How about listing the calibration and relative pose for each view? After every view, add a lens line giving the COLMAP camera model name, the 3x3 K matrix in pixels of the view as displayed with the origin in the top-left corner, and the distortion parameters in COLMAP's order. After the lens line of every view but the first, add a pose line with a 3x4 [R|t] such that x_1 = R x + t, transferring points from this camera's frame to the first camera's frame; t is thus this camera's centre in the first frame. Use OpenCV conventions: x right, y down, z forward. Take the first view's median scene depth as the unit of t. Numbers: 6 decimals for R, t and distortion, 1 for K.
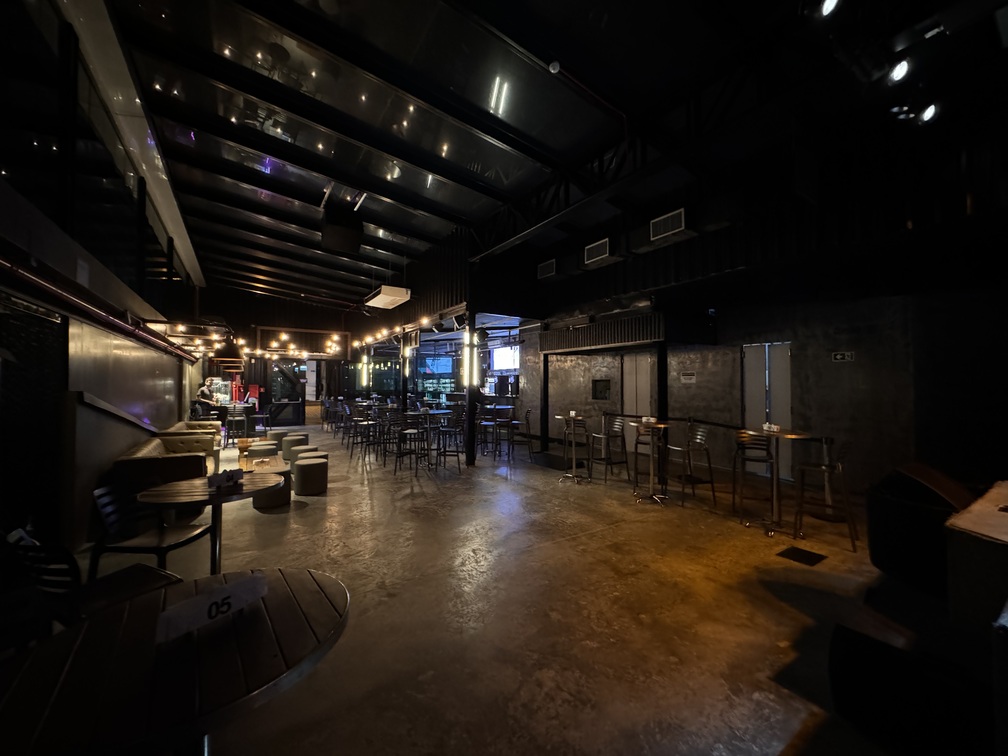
lens RADIAL K [[402.0, 0, 504.0], [0, 402.0, 378.0], [0, 0, 1]] dist [-0.000623, 0.000092]
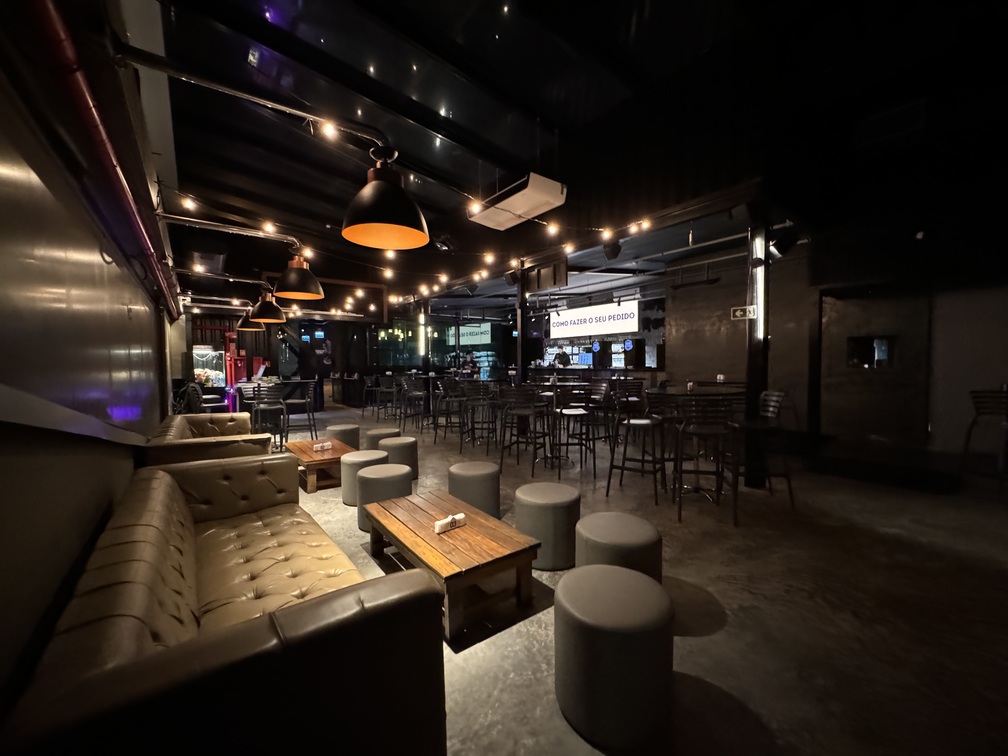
lens RADIAL K [[402.0, 0, 504.0], [0, 402.0, 378.0], [0, 0, 1]] dist [-0.000623, 0.000092]
pose [[0.997036, -0.011702, 0.076042, -0.405769], [0.007685, 0.998570, 0.052898, 0.034227], [-0.076552, -0.052157, 0.995700, 0.432941]]
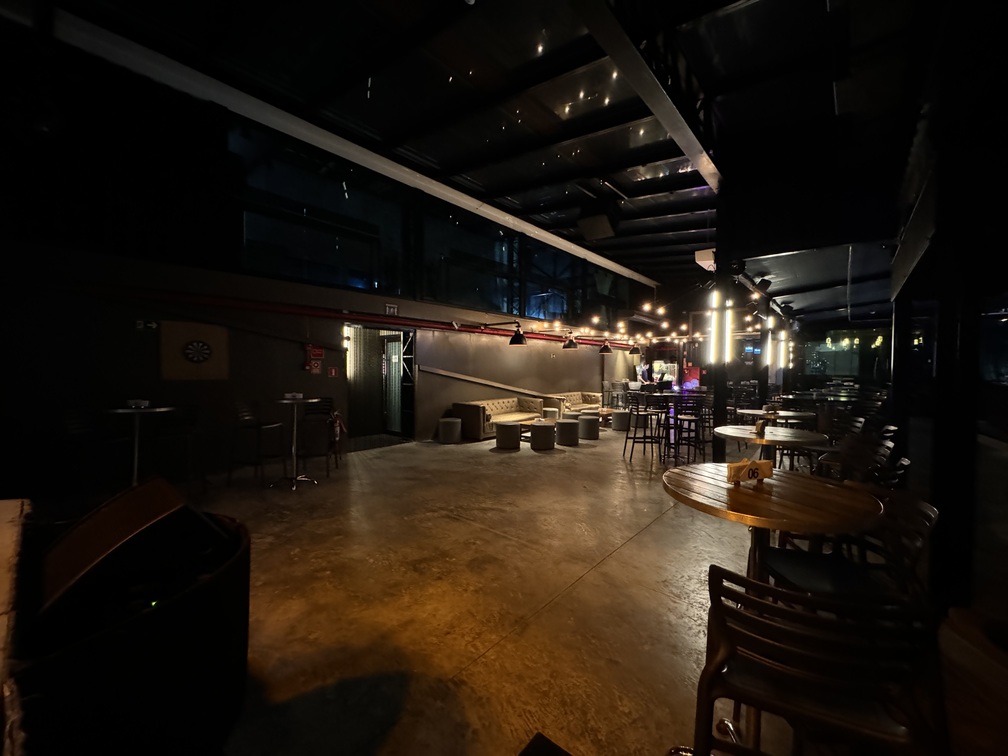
lens RADIAL K [[402.0, 0, 504.0], [0, 402.0, 378.0], [0, 0, 1]] dist [-0.000623, 0.000092]
pose [[0.276904, 0.026250, -0.960539, 0.453747], [0.006313, 0.999556, 0.029136, 0.019228], [0.960877, -0.014132, 0.276615, 0.360430]]
